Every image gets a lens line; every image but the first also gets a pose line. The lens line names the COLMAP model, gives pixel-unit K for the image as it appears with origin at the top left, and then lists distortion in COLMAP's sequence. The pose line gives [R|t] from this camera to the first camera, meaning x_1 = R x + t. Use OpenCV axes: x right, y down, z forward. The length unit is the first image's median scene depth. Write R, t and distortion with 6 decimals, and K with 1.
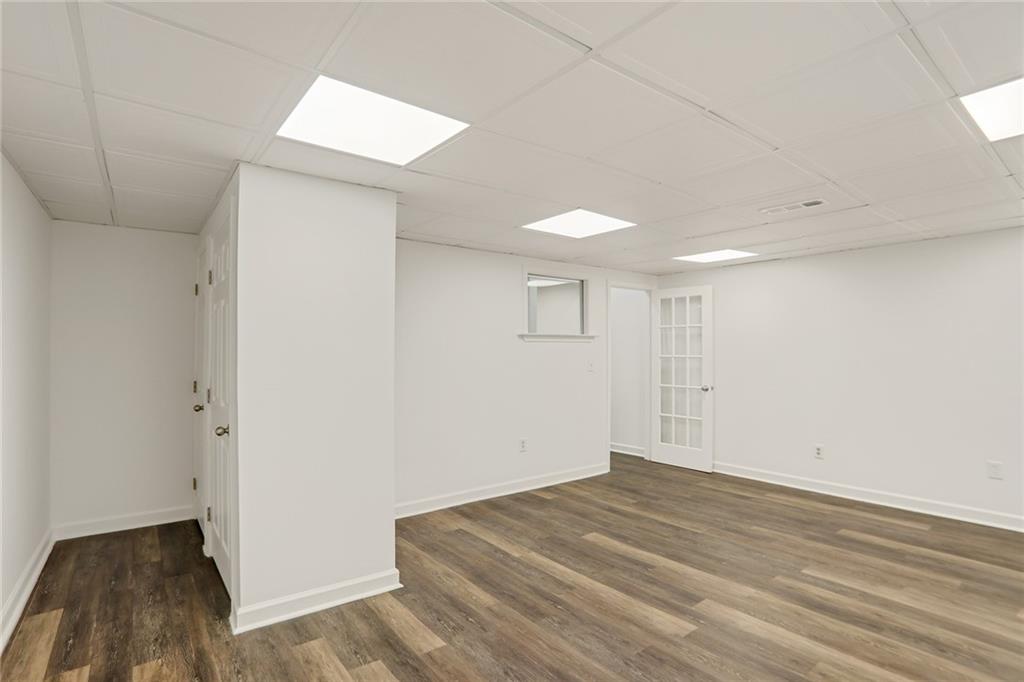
lens RADIAL K [[513.7, 0, 512.5], [0, 513.7, 346.7], [0, 0, 1]] dist [-0.089222, 0.038939]
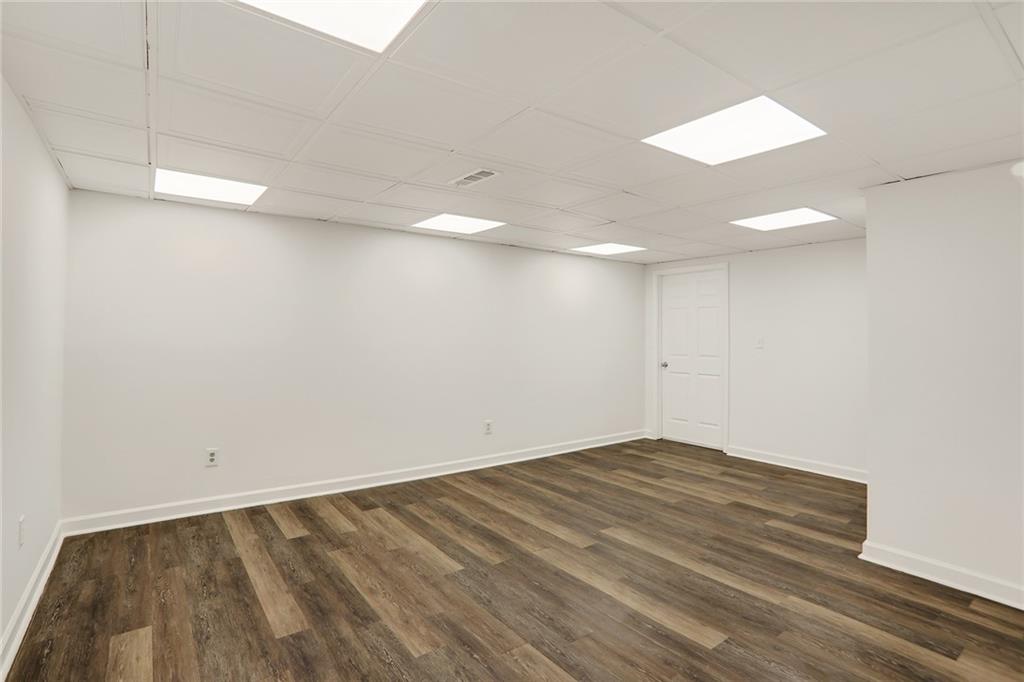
lens RADIAL K [[513.7, 0, 512.5], [0, 513.7, 346.7], [0, 0, 1]] dist [-0.089222, 0.038939]
pose [[-0.999538, -0.006645, 0.029661, 0.493963], [-0.006143, 0.999837, 0.016980, 0.015171], [-0.029769, 0.016789, -0.999416, 2.072764]]
